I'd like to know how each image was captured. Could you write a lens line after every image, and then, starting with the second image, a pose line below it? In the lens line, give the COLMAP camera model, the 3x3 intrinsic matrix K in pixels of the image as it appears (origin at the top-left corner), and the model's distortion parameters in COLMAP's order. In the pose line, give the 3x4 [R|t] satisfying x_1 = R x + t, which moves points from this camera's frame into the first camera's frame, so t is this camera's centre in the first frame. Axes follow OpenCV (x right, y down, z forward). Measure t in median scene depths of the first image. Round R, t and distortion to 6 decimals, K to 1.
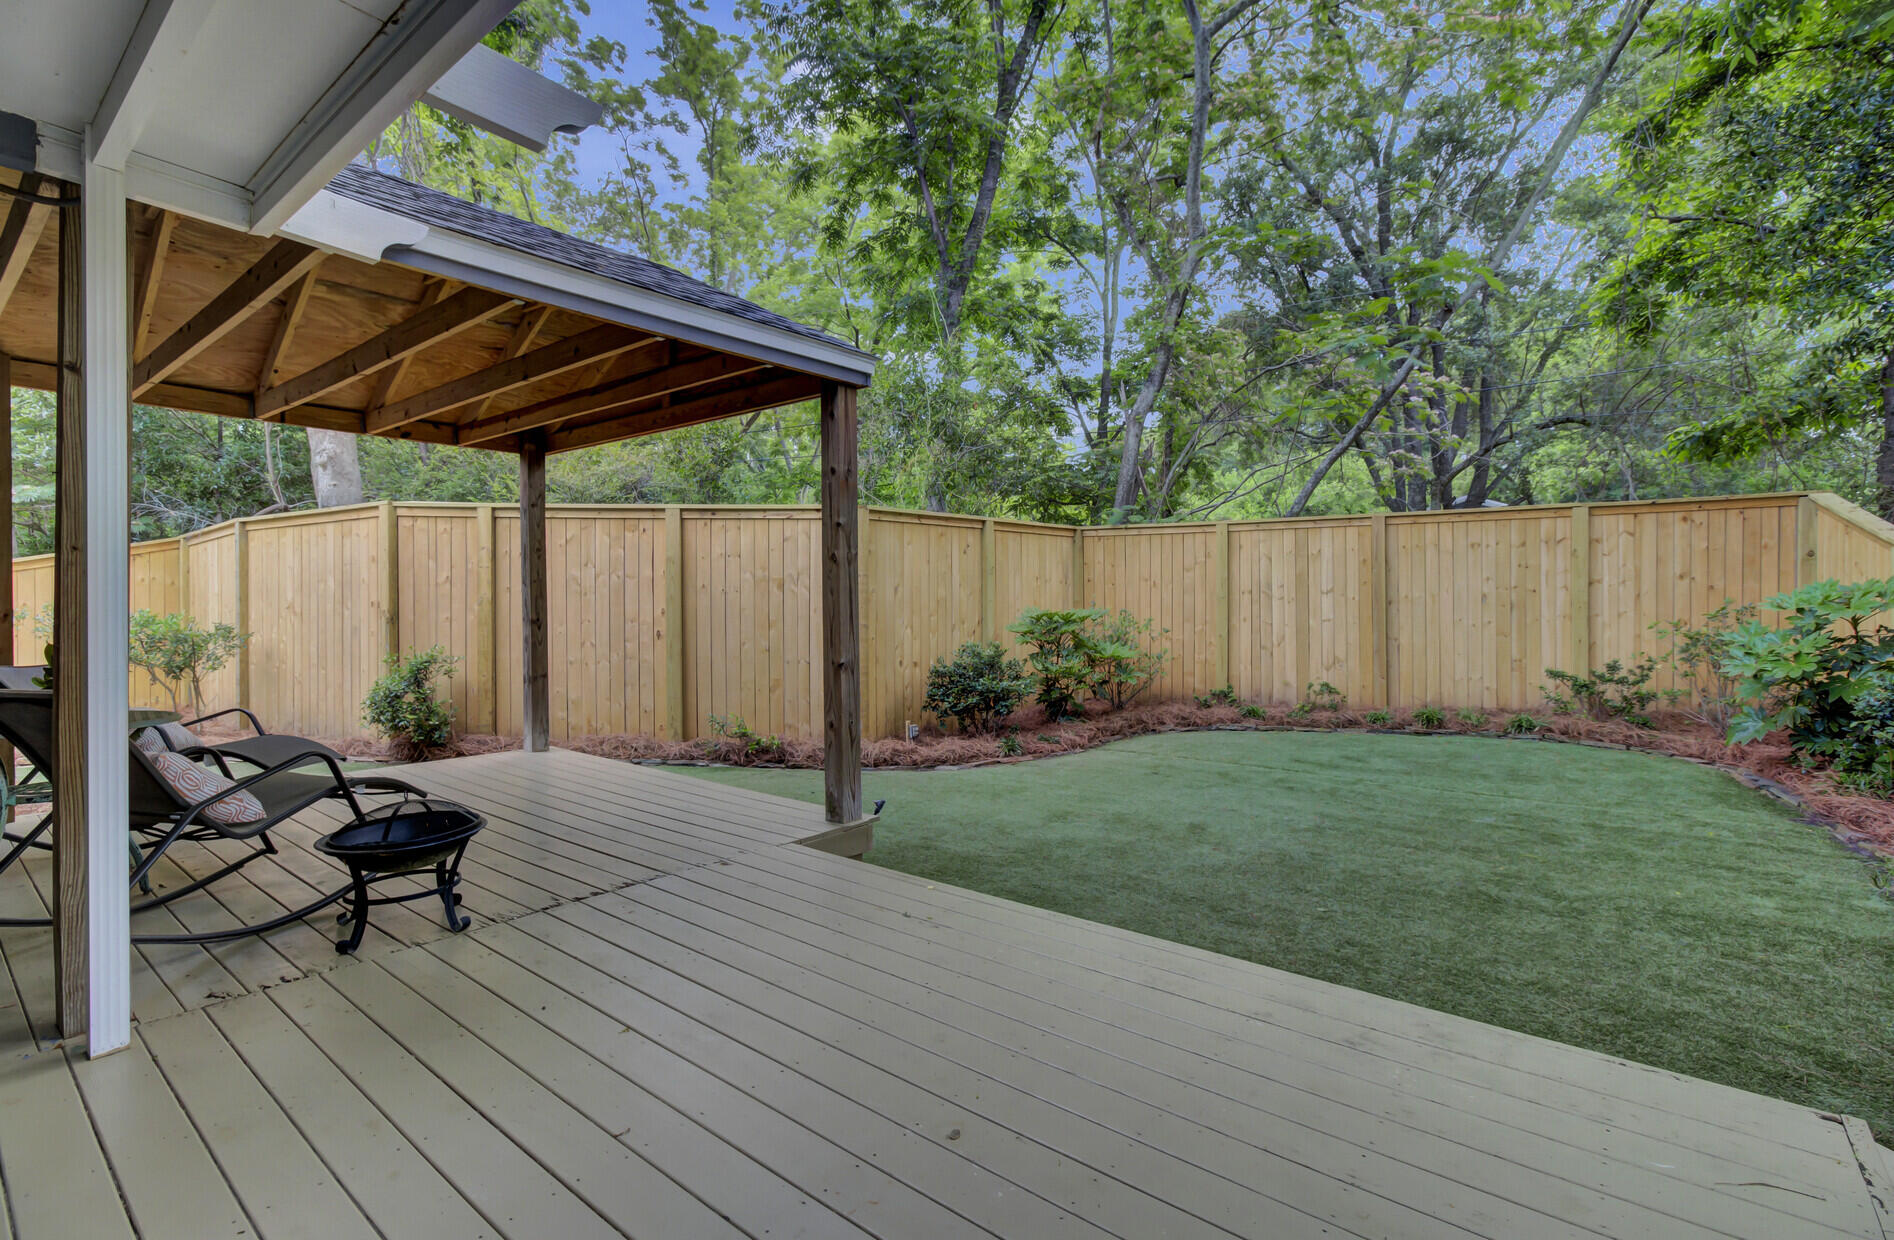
lens RADIAL K [[872.0, 0, 954.2], [0, 872.0, 610.1], [0, 0, 1]] dist [-0.004010, 0.002548]
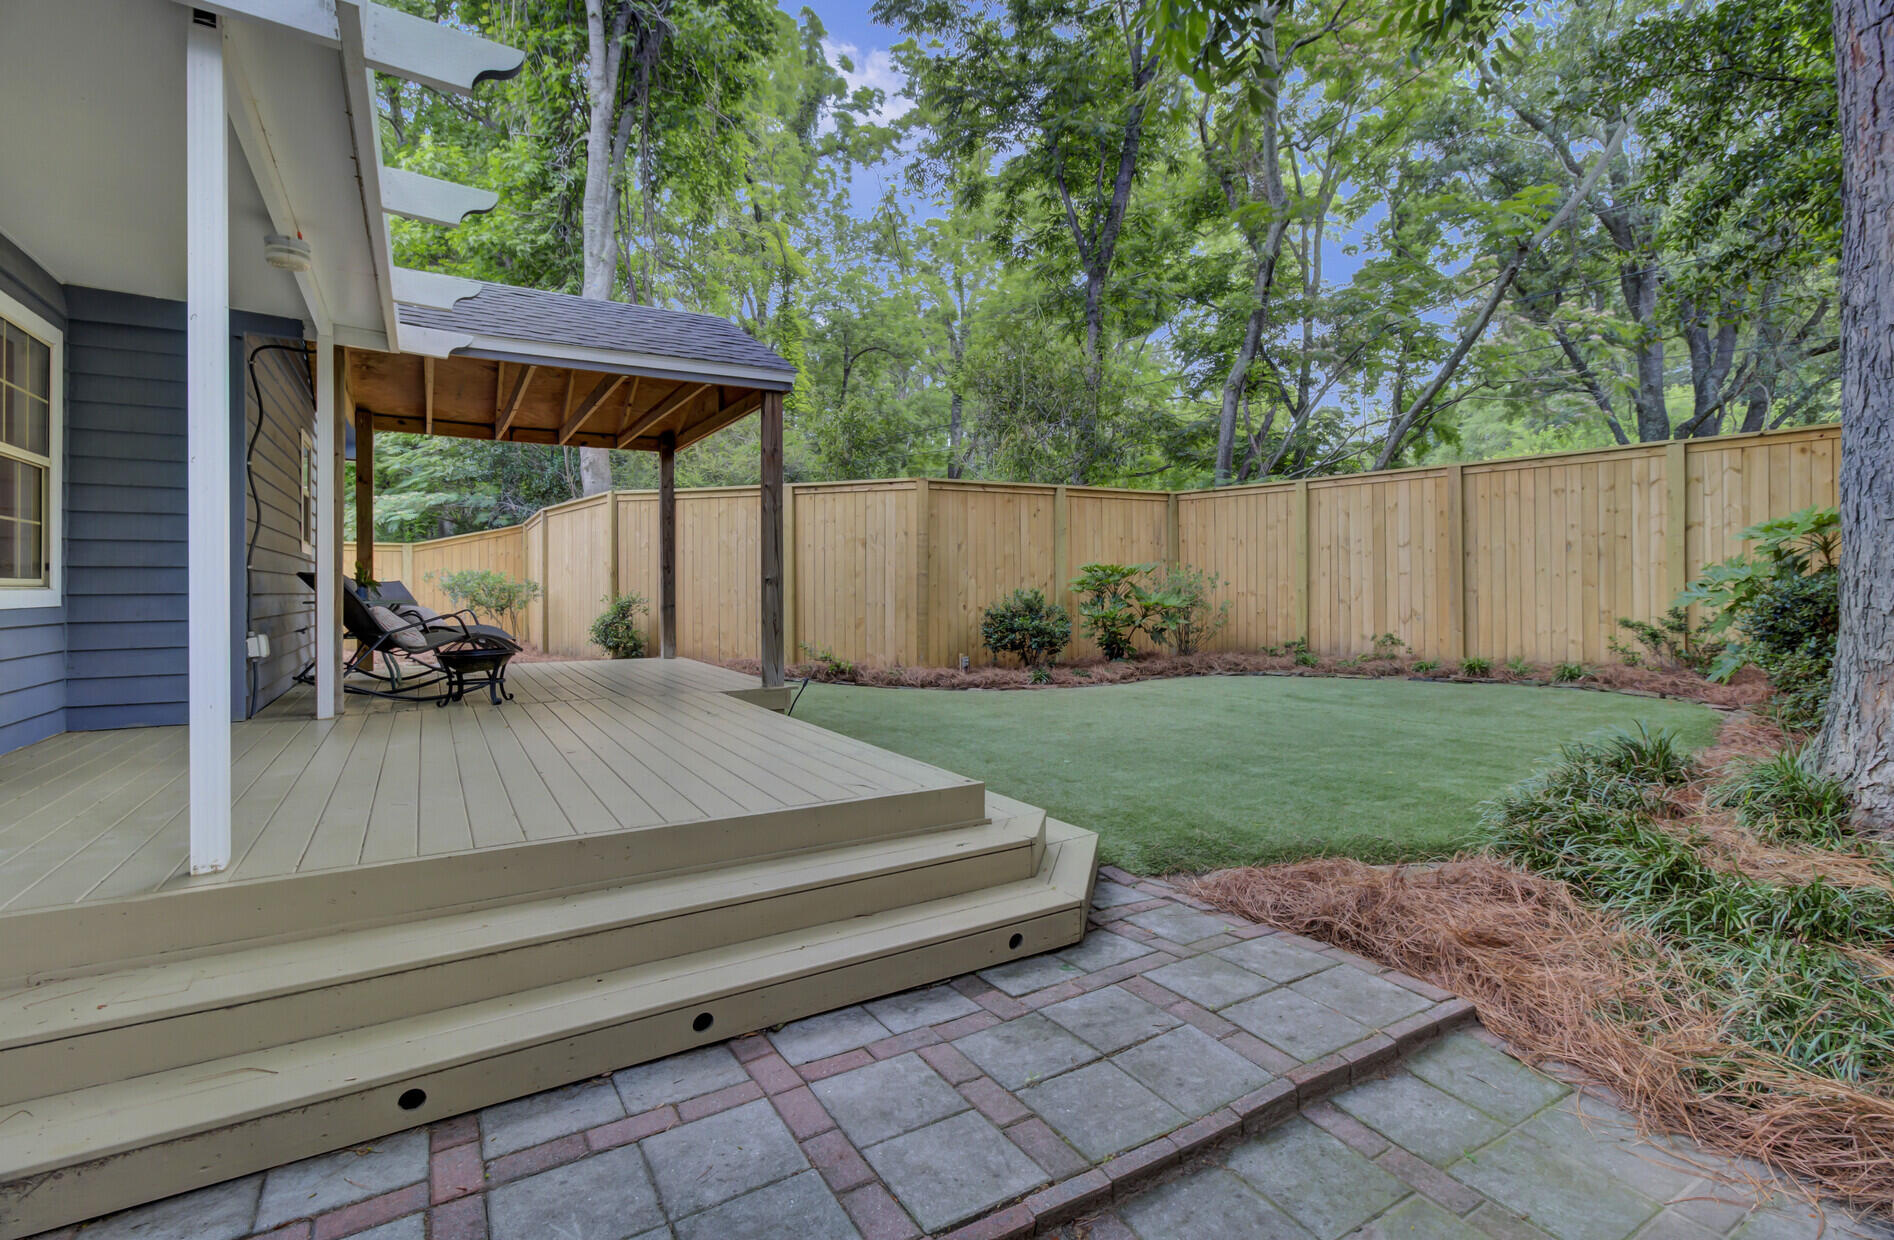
lens RADIAL K [[872.0, 0, 942.8], [0, 872.0, 591.8], [0, 0, 1]] dist [-0.004010, 0.002548]
pose [[0.936842, -0.001526, -0.349750, 0.311629], [0.000495, 0.999995, -0.003036, 0.039773], [0.349753, 0.002671, 0.936838, -0.132190]]
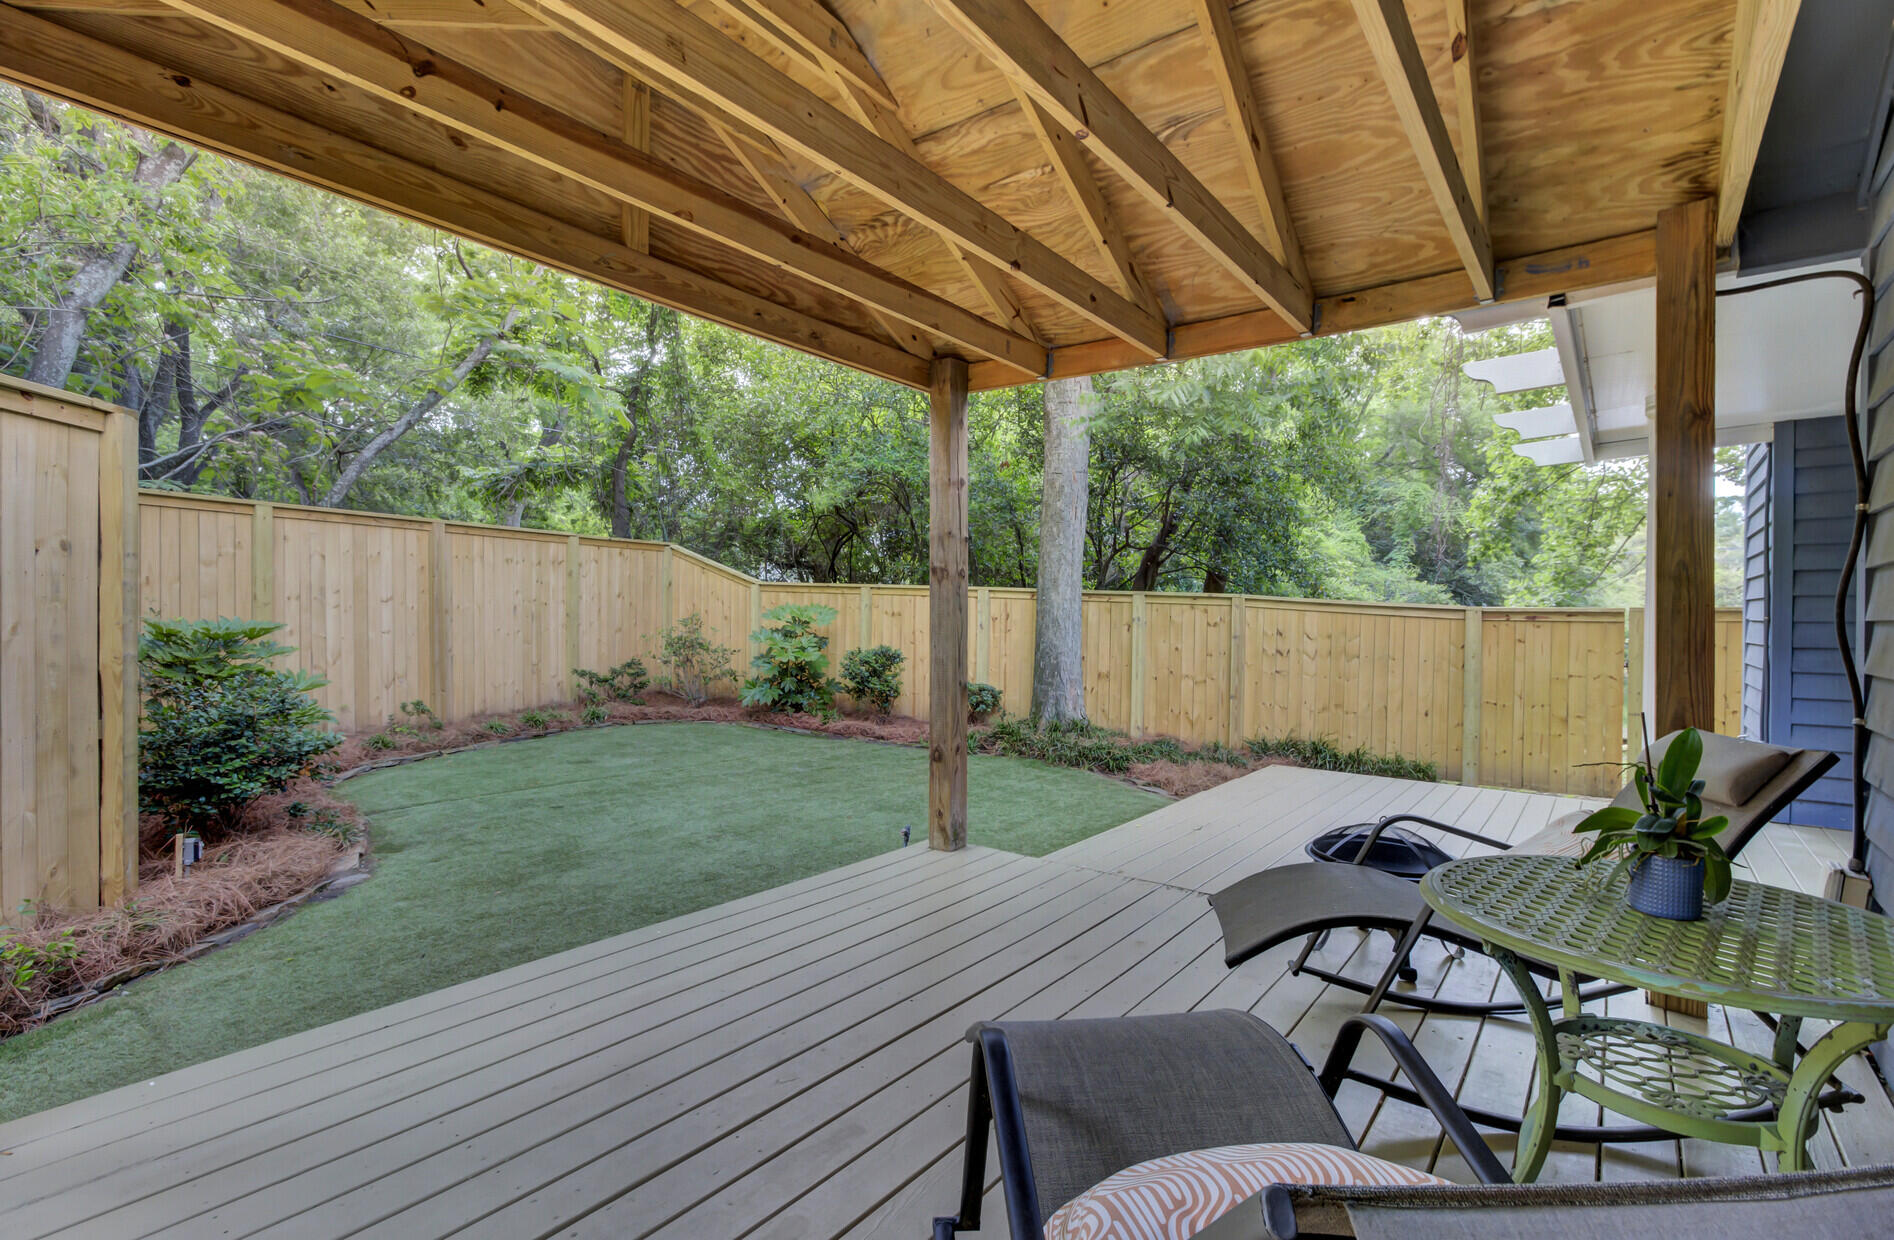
lens RADIAL K [[872.0, 0, 952.9], [0, 872.0, 622.1], [0, 0, 1]] dist [-0.004010, 0.002548]
pose [[-0.021661, -0.006476, 0.999744, -0.523204], [-0.004604, 0.999969, 0.006378, -0.007154], [-0.999755, -0.004465, -0.021690, 0.488440]]
